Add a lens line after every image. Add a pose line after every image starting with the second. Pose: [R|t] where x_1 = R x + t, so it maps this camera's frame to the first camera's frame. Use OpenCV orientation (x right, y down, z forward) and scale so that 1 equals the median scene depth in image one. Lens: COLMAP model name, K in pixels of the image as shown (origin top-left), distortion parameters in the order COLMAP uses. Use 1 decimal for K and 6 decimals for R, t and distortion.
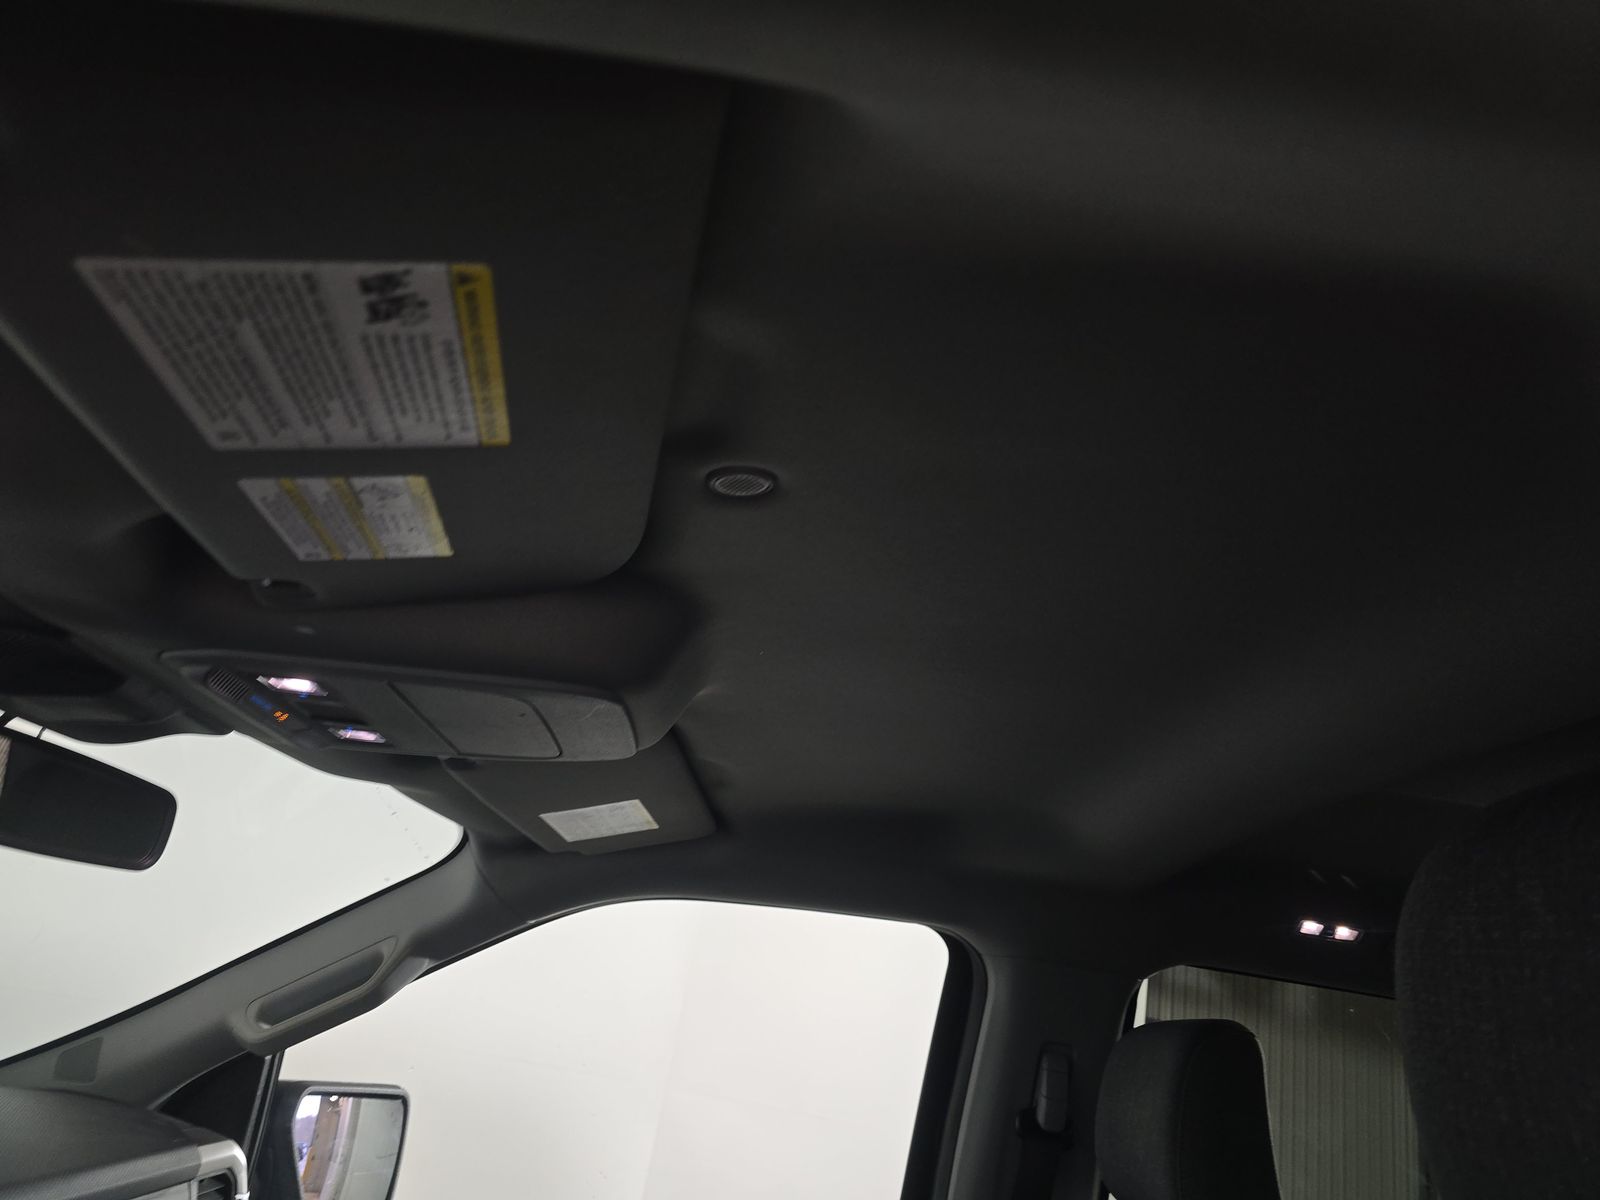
lens RADIAL K [[1072.4, 0, 800.0], [0, 1072.4, 600.0], [0, 0, 1]] dist [0.032963, -0.050883]
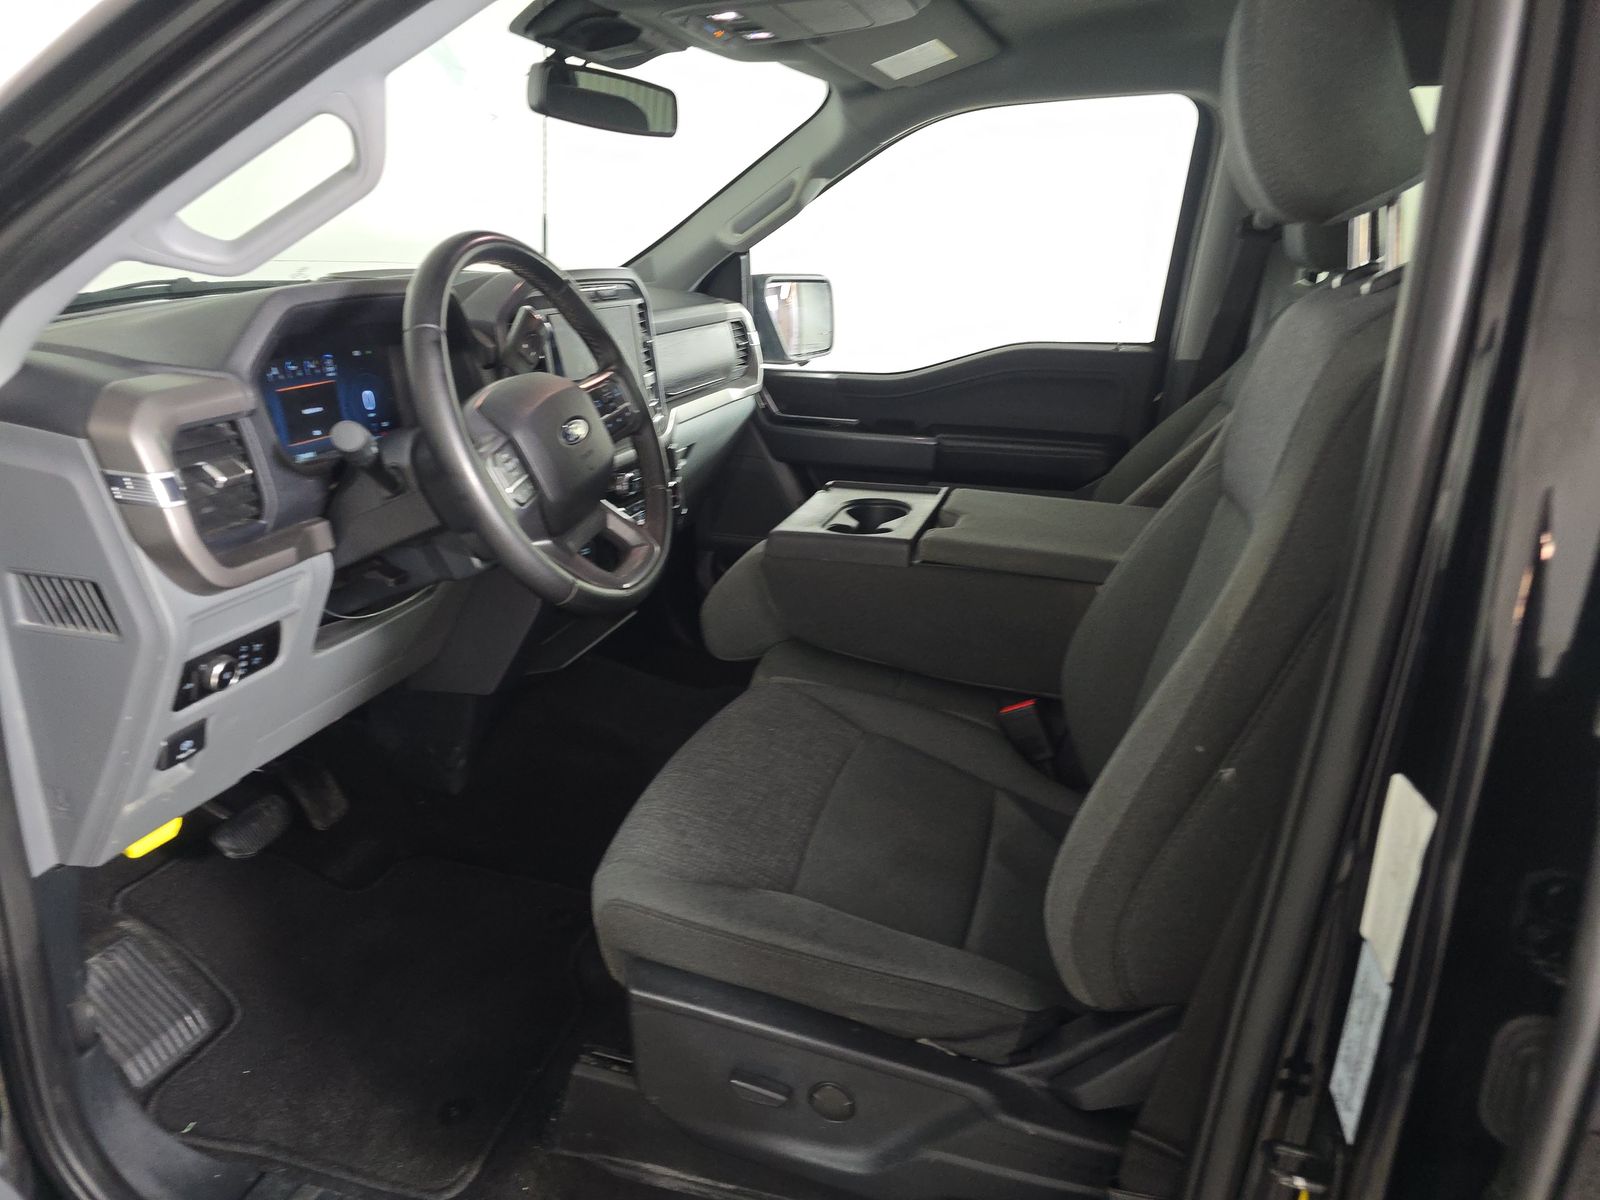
lens RADIAL K [[1064.5, 0, 800.0], [0, 1064.5, 600.0], [0, 0, 1]] dist [0.034272, -0.038645]
pose [[0.936634, -0.017172, -0.349887, 0.158280], [0.233674, 0.774741, 0.587514, -0.112603], [0.260983, -0.632046, 0.729661, -0.542270]]
